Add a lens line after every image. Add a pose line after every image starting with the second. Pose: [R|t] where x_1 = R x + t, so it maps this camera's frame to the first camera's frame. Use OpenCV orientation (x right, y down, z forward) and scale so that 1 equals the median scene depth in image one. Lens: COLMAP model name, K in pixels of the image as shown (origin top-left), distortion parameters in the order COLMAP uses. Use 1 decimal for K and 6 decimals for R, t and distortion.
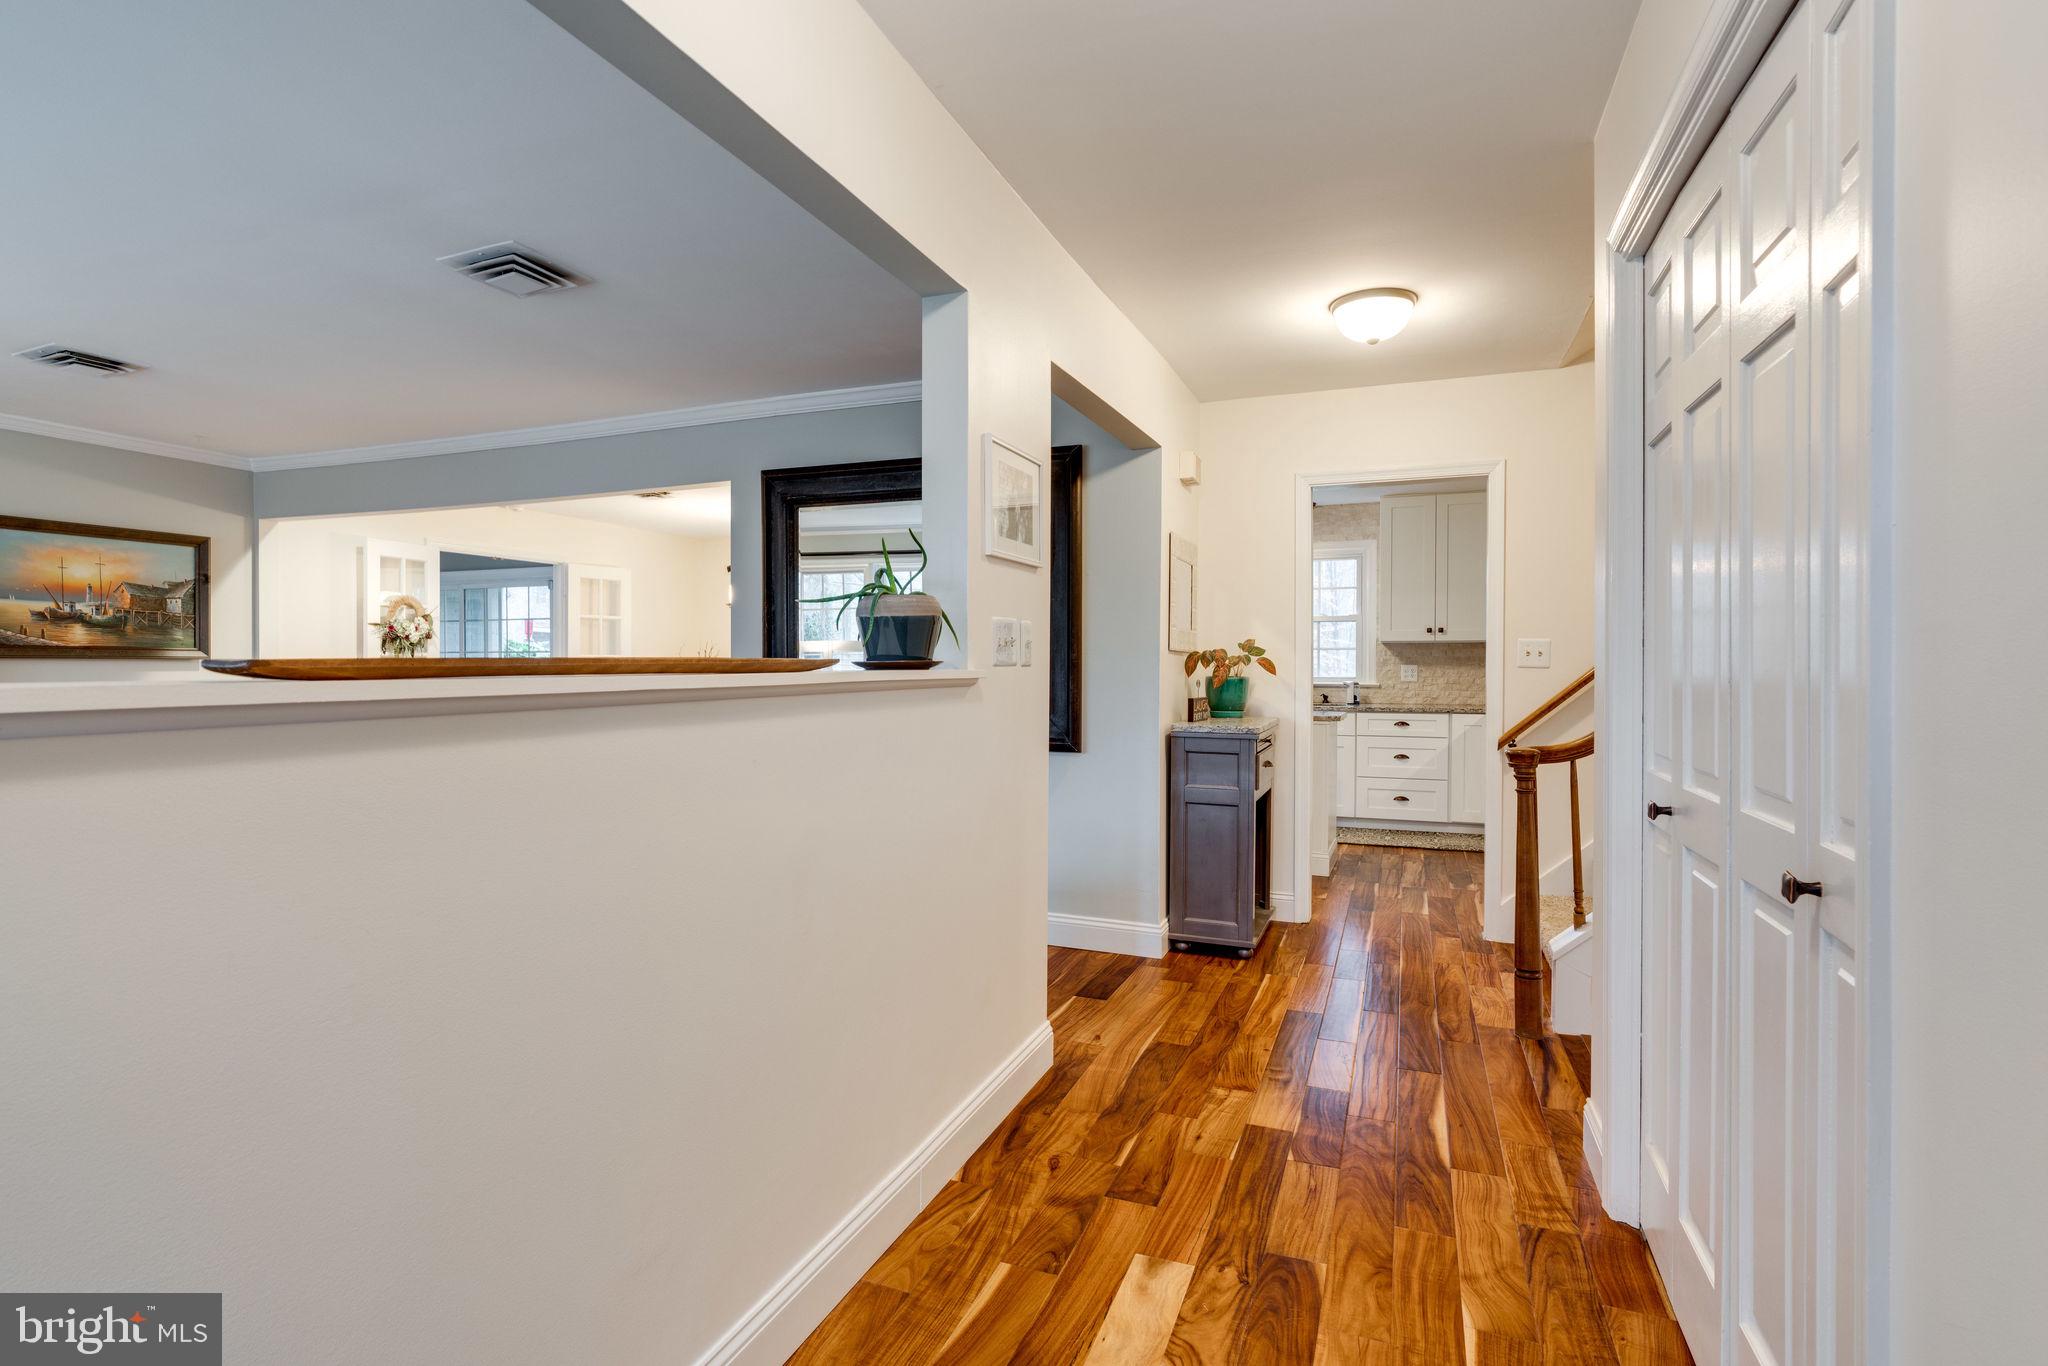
lens RADIAL K [[979.1, 0, 1027.6], [0, 979.1, 664.8], [0, 0, 1]] dist [-0.001452, 0.000670]
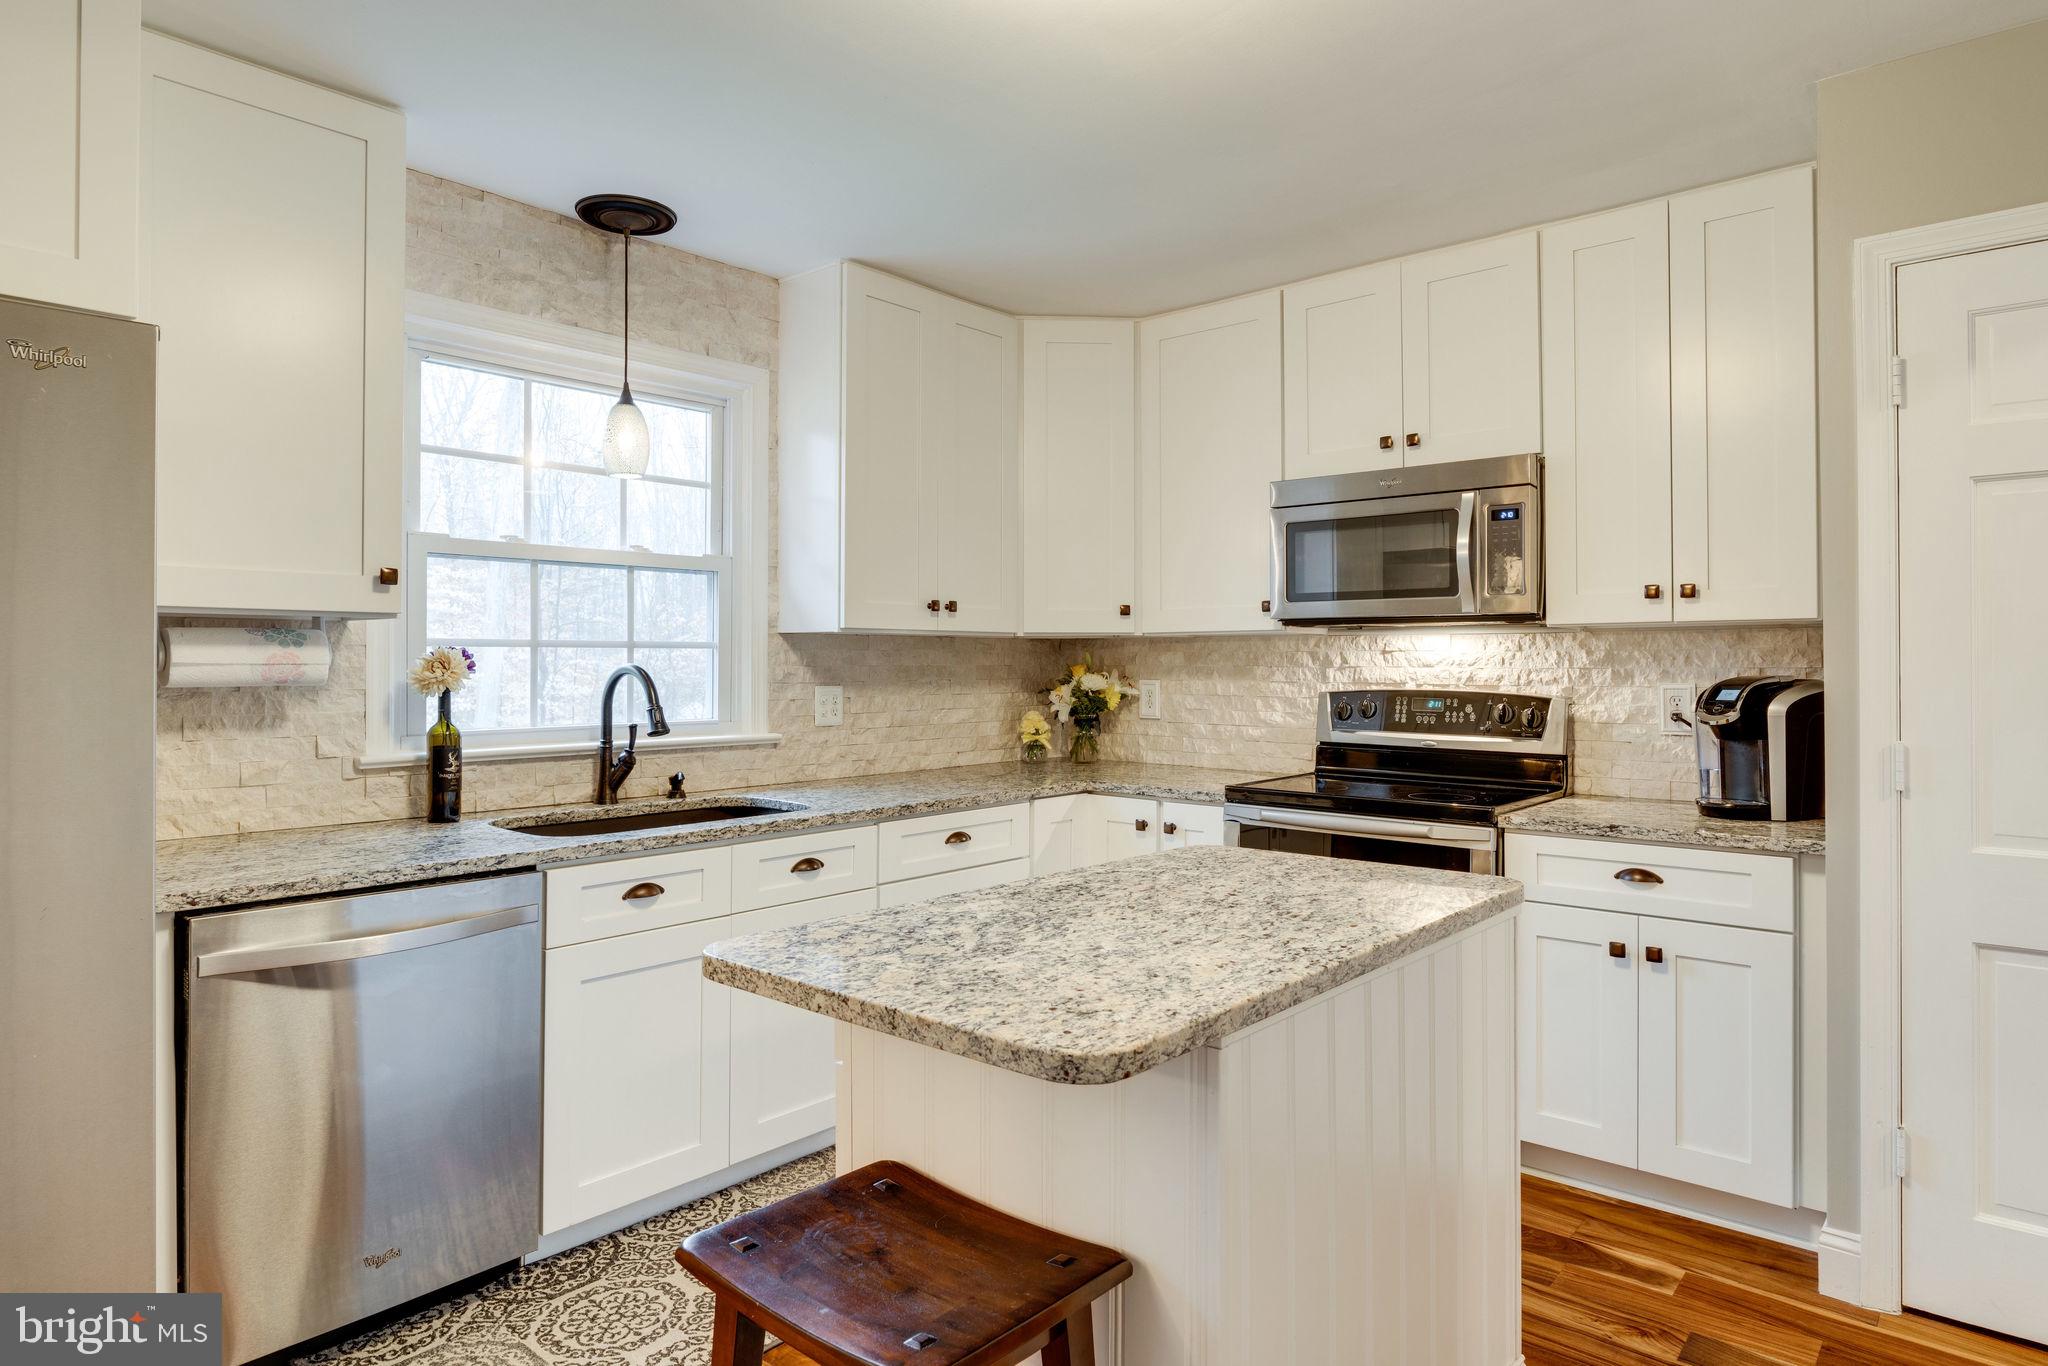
lens RADIAL K [[1196.6, 0, 1024.0], [0, 1196.6, 654.5], [0, 0, 1]] dist [-0.001441, 0.001076]
pose [[0.338708, 0.001200, 0.940891, -0.063775], [0.003201, 0.999992, -0.002428, -0.012017], [-0.940886, 0.003834, 0.338702, 0.751263]]
